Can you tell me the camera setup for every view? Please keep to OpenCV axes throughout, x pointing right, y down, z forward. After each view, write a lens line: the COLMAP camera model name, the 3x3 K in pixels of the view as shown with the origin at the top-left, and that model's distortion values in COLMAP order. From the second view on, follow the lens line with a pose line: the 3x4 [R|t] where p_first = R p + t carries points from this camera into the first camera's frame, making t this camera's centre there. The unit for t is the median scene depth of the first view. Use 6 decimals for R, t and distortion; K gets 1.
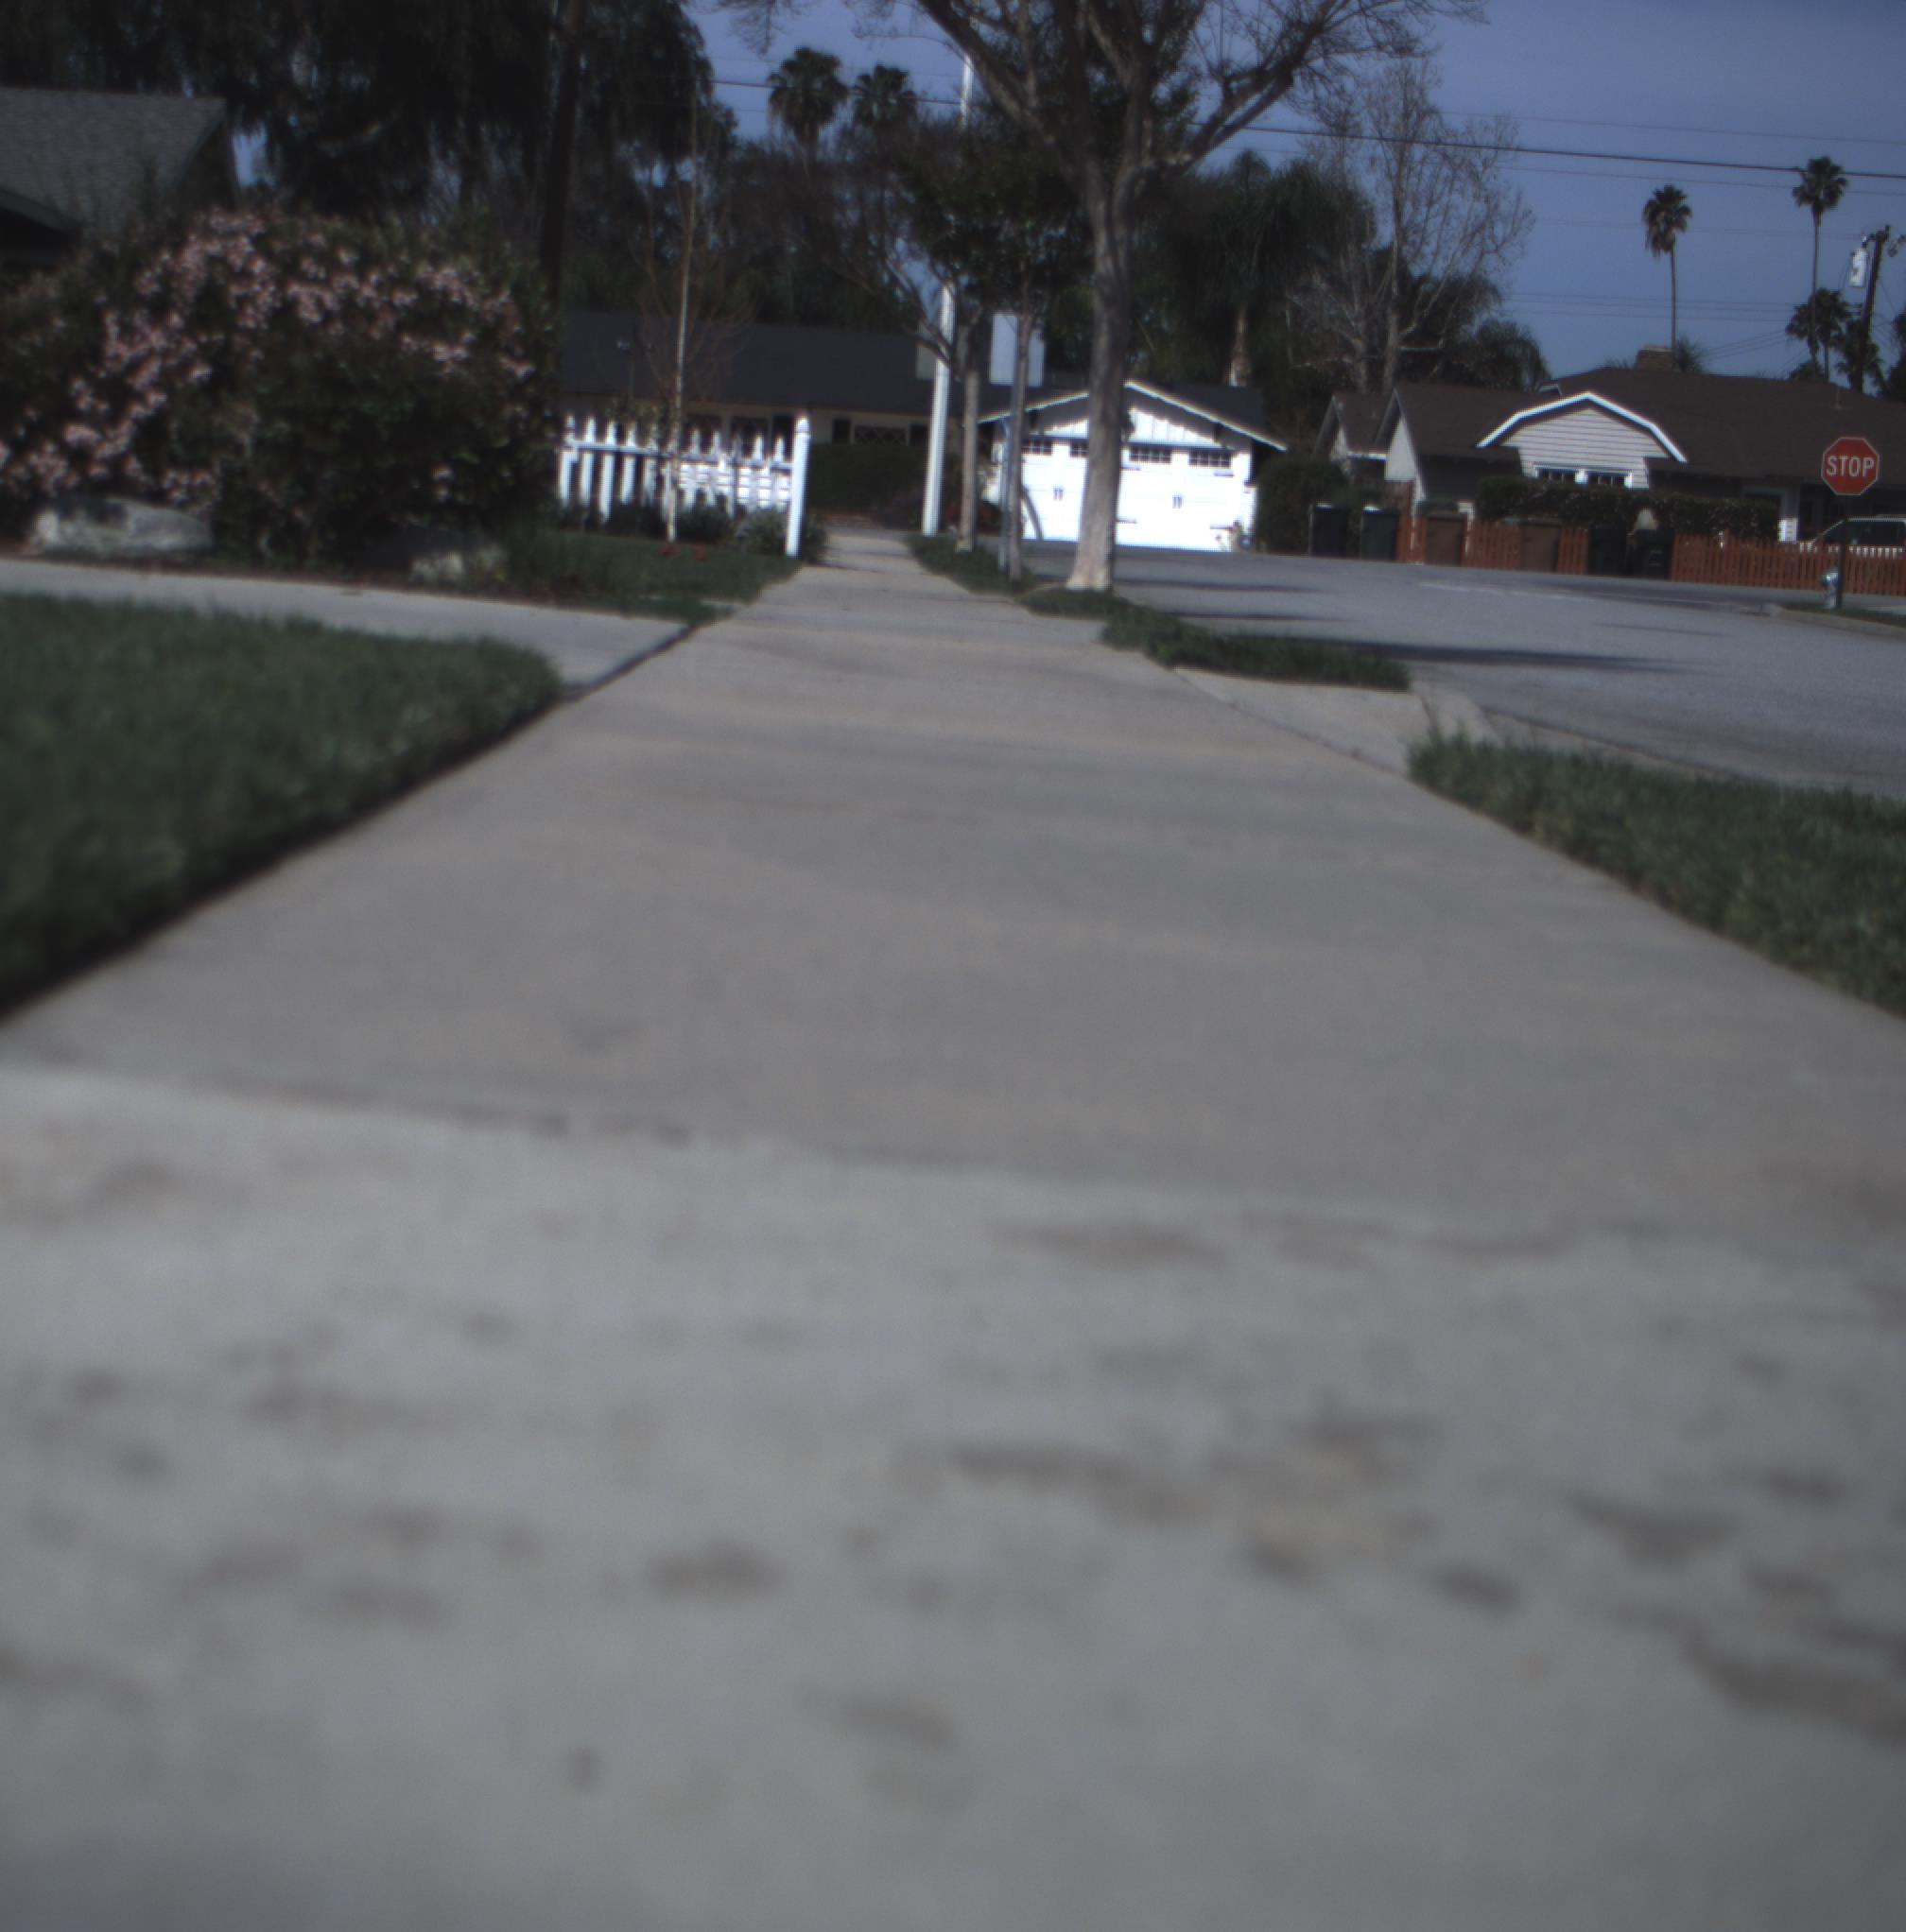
lens RADIAL K [[4511.3, 0, 703.6], [0, 4511.3, 962.2], [0, 0, 1]] dist [-0.160930, 0.934612]
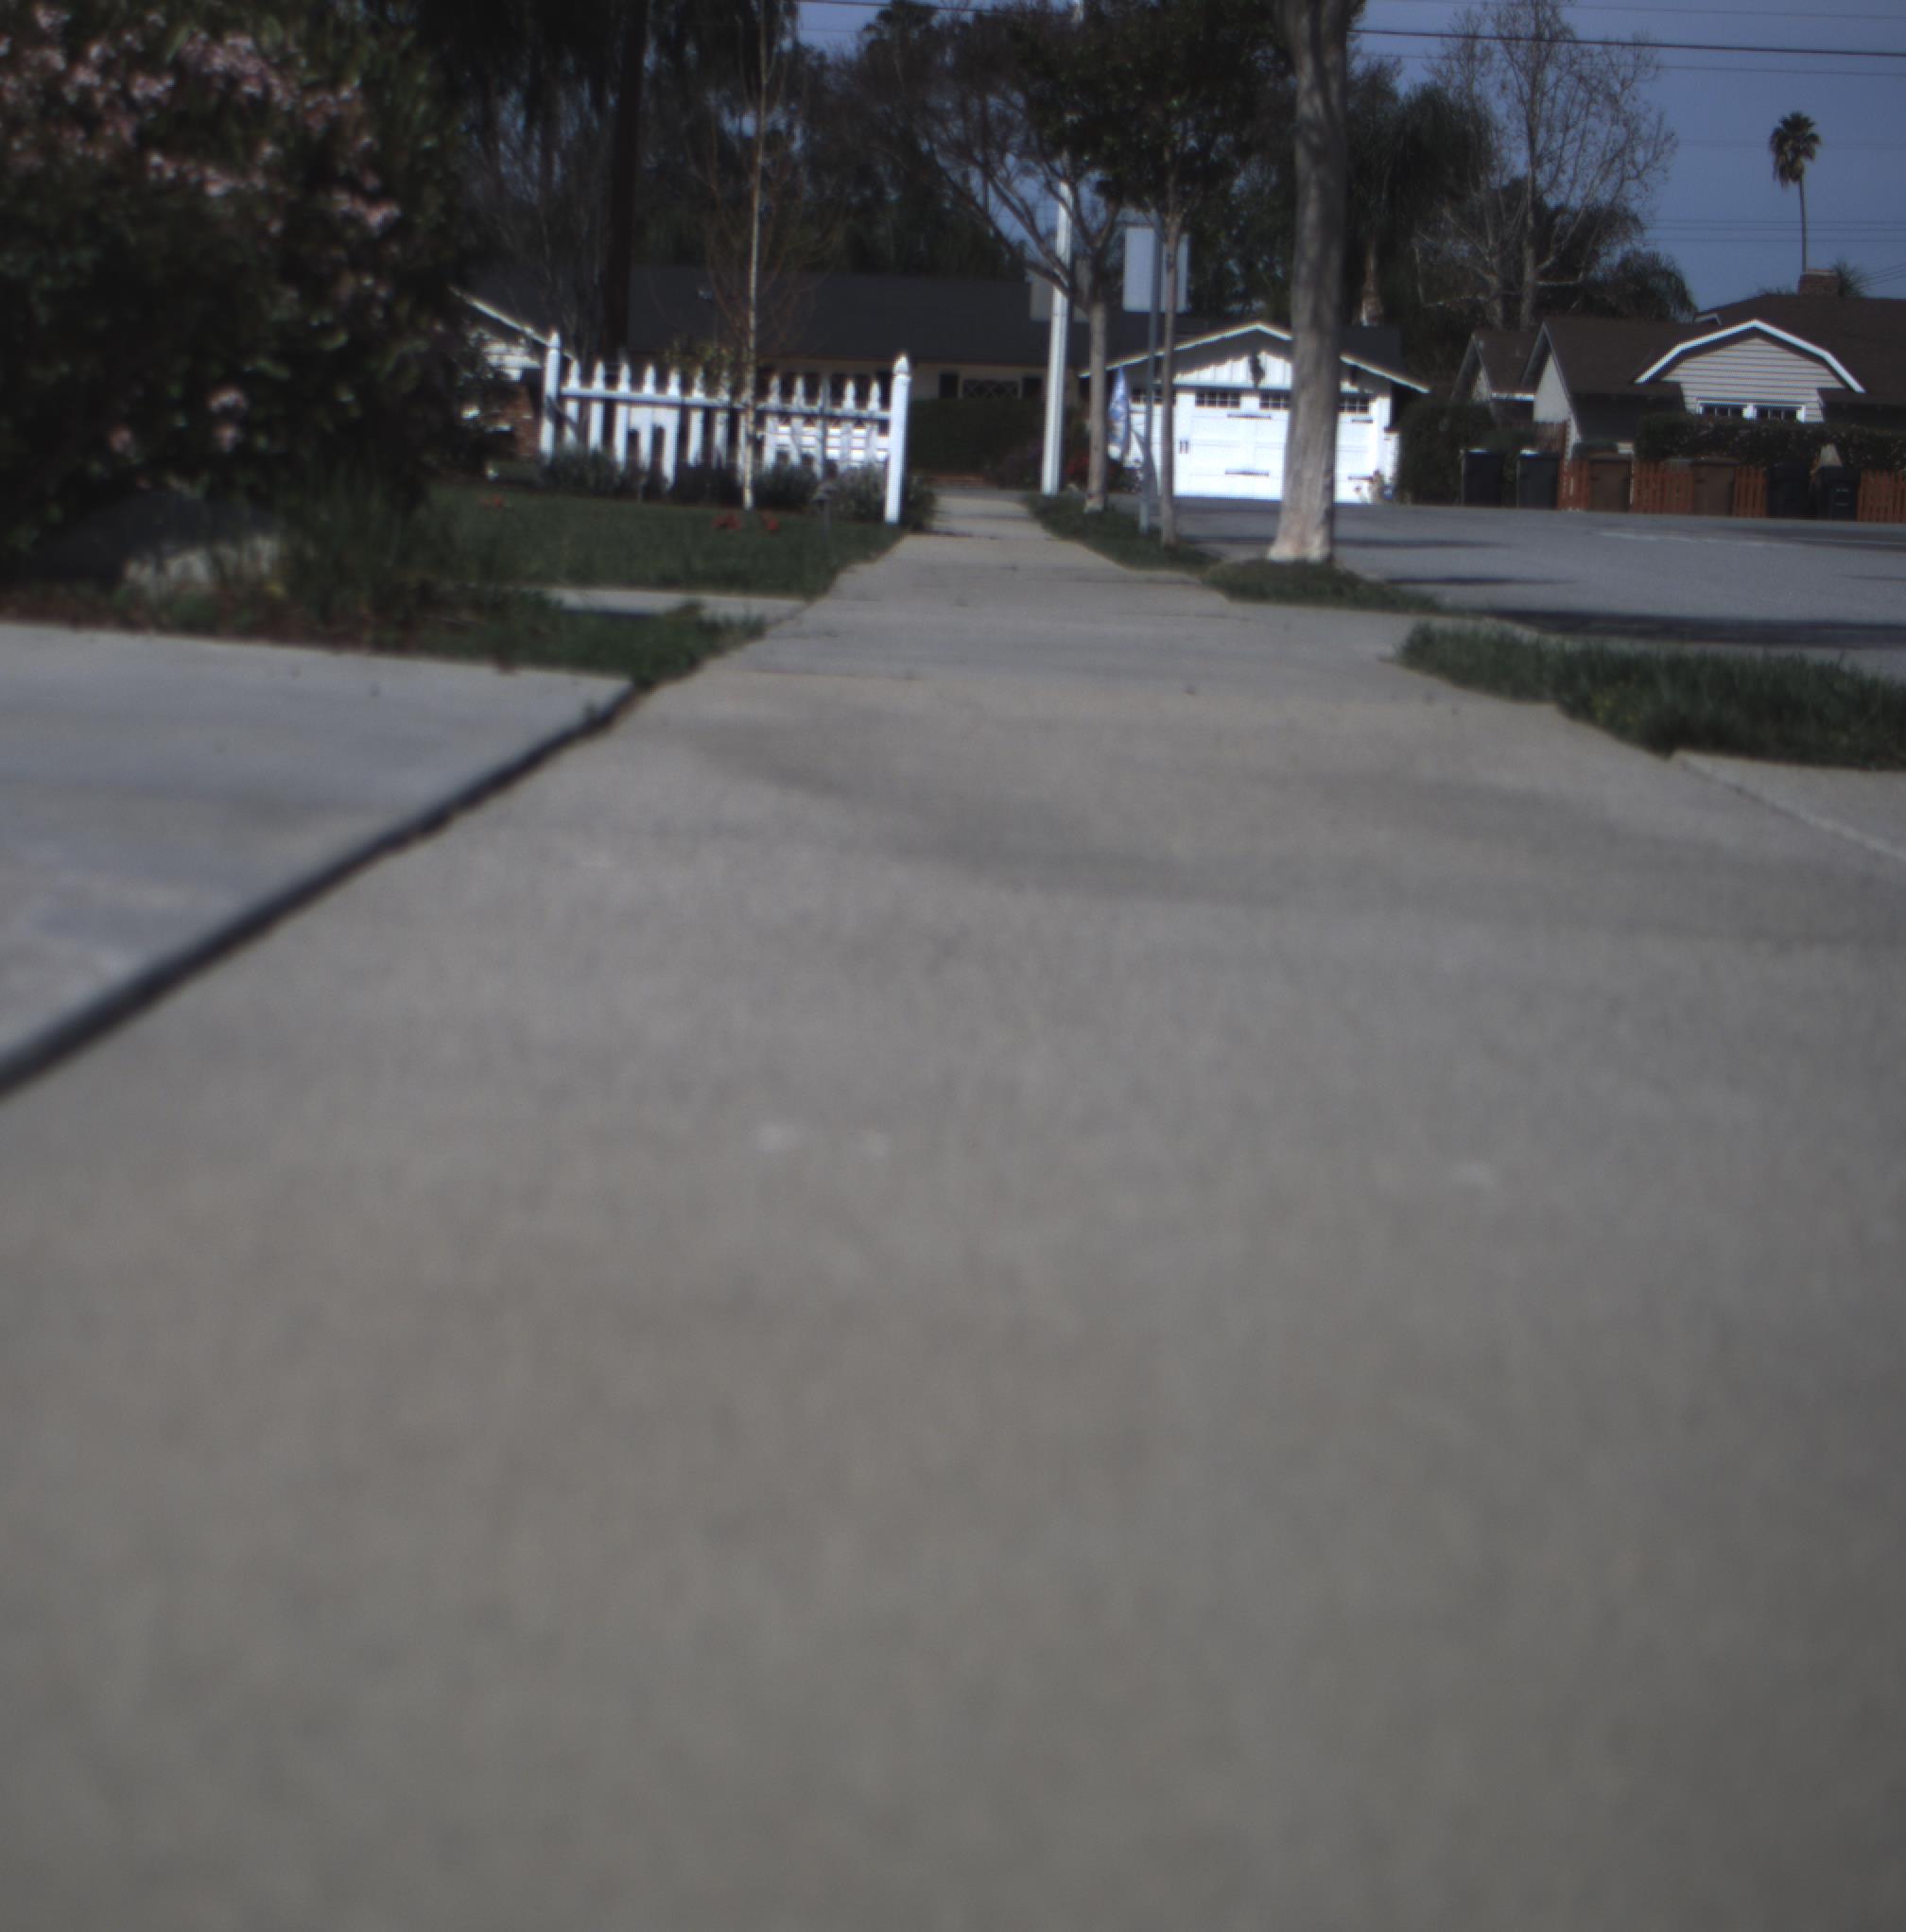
lens RADIAL K [[4511.3, 0, 703.6], [0, 4511.3, 962.2], [0, 0, 1]] dist [-0.160930, 0.934612]
pose [[0.999293, -0.025973, -0.027199, 0.002170], [0.026160, 0.999636, 0.006553, -0.006379], [0.027019, -0.007260, 0.999609, 0.069053]]
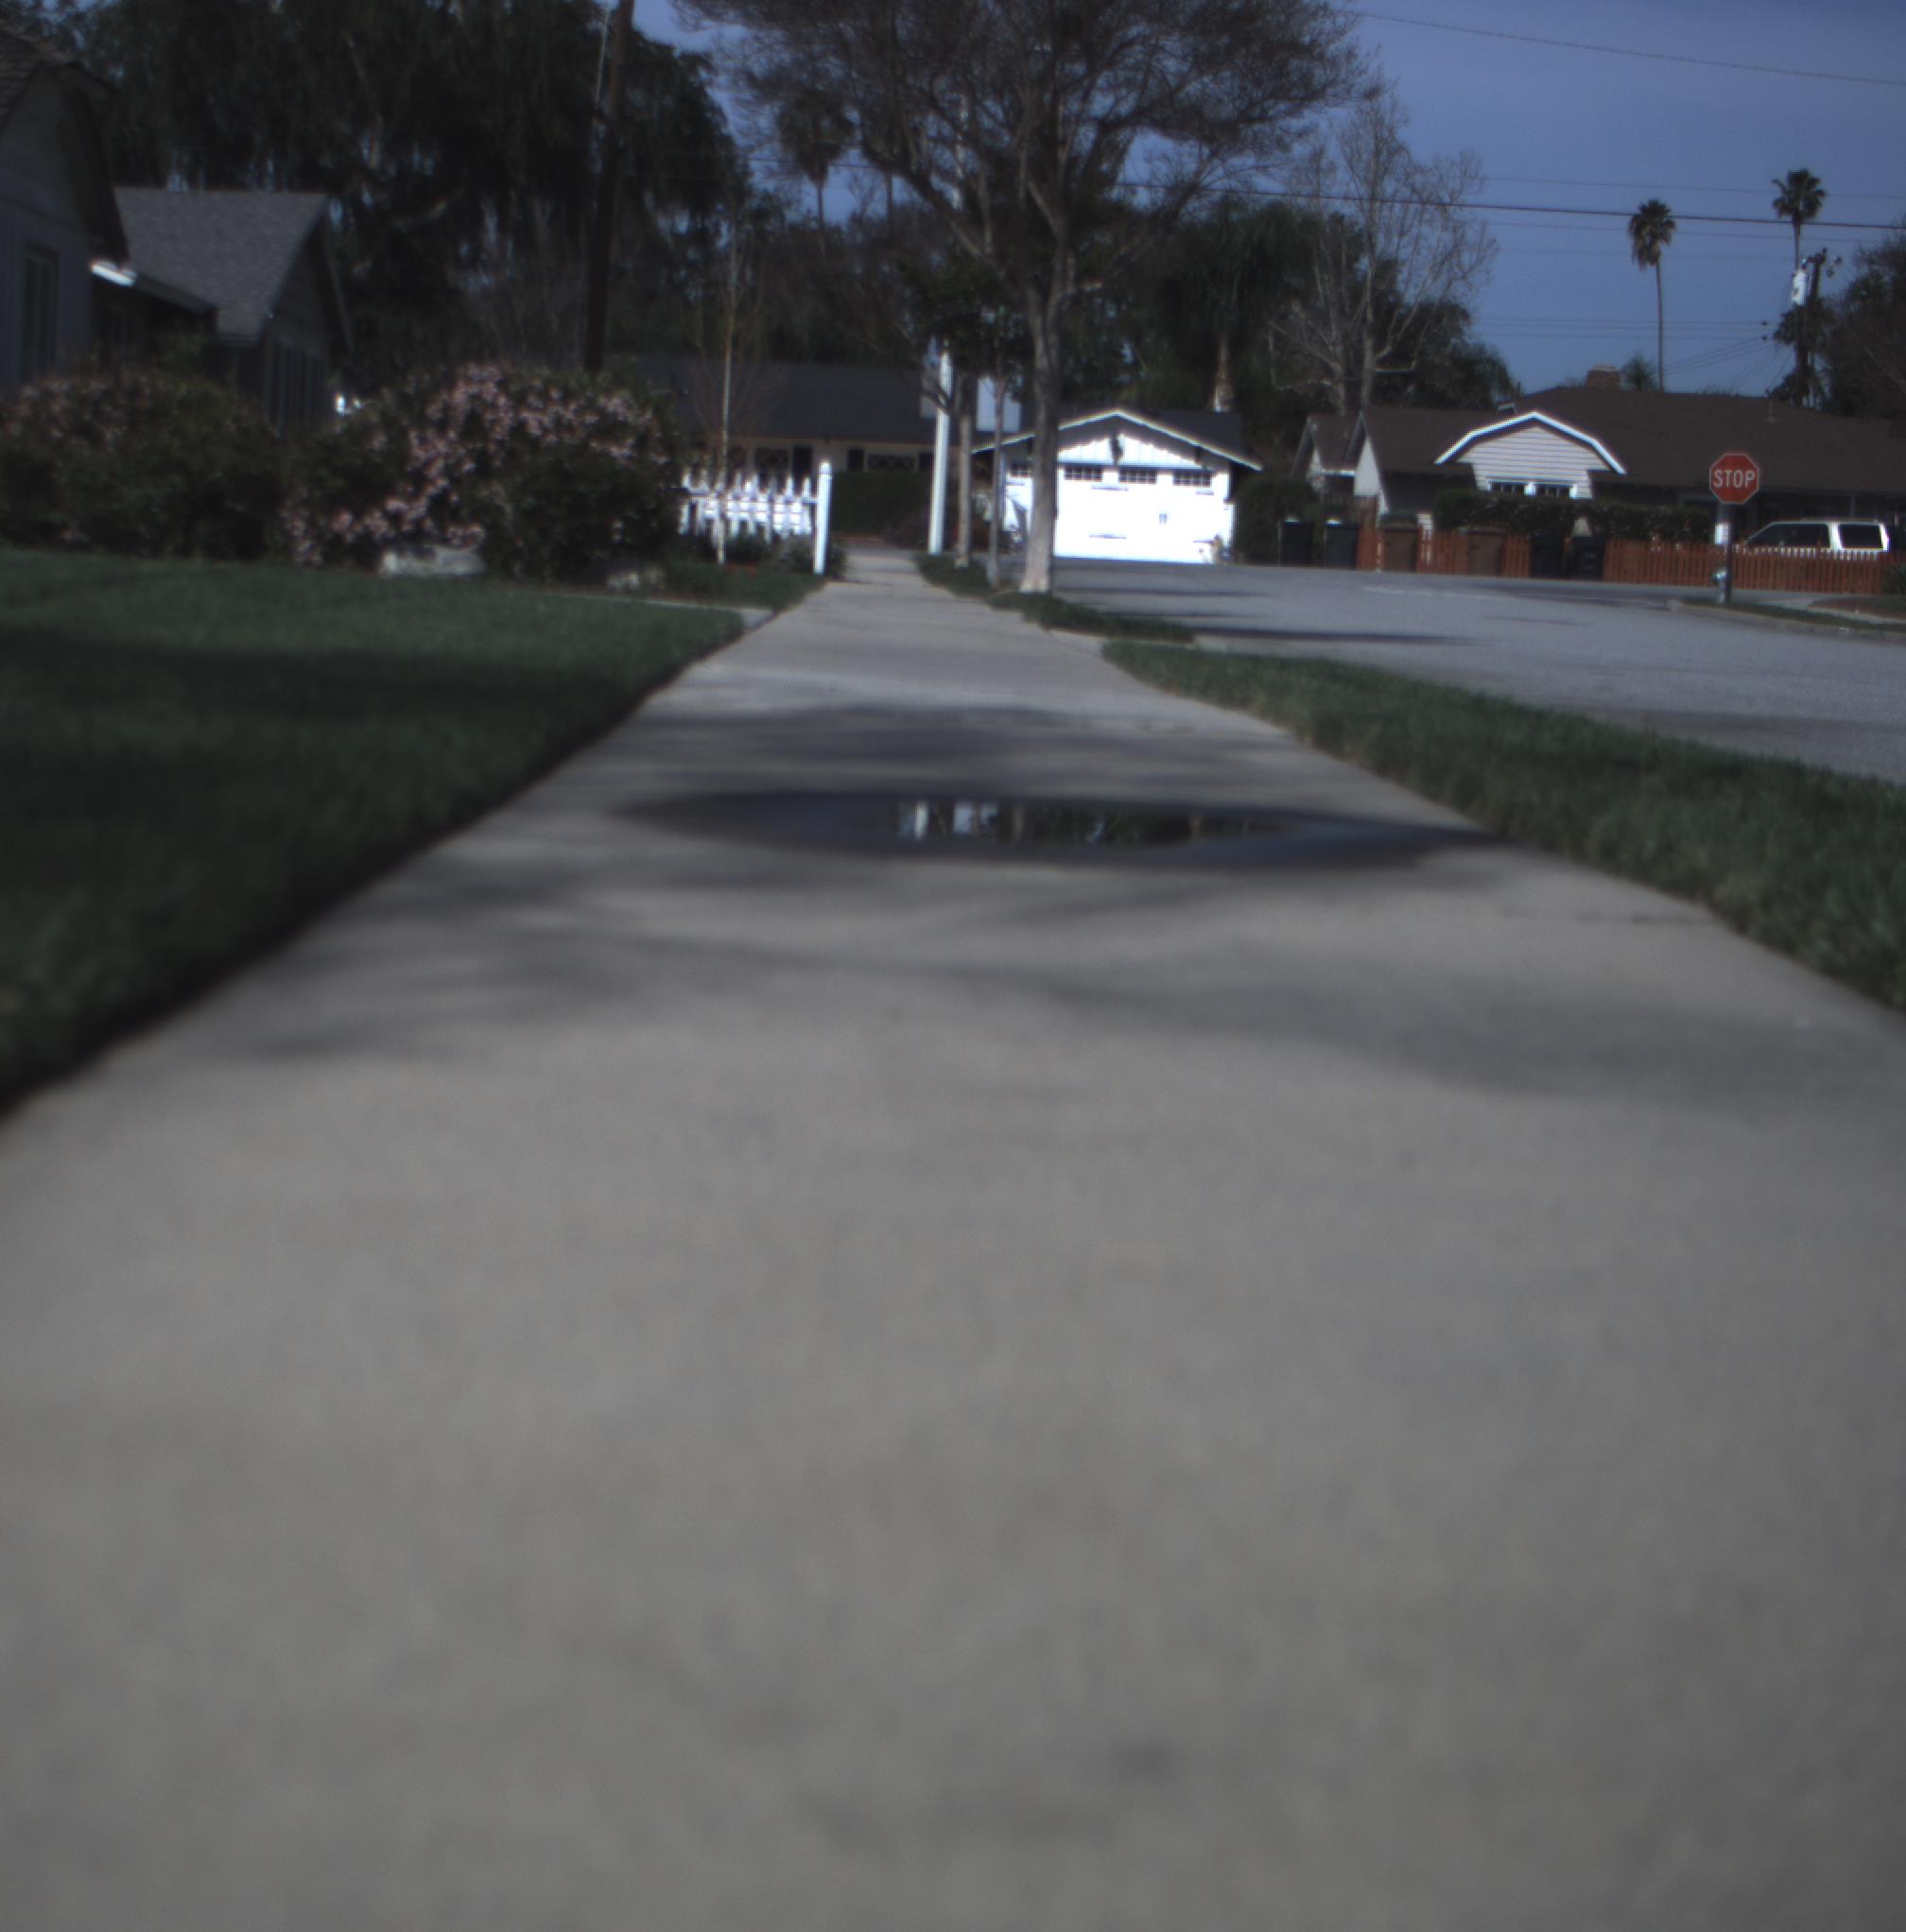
lens RADIAL K [[4511.3, 0, 703.6], [0, 4511.3, 962.2], [0, 0, 1]] dist [-0.160930, 0.934612]
pose [[0.999810, -0.018778, -0.005161, -0.003215], [0.018753, 0.999813, -0.004808, 0.009213], [0.005250, 0.004710, 0.999975, -0.099635]]
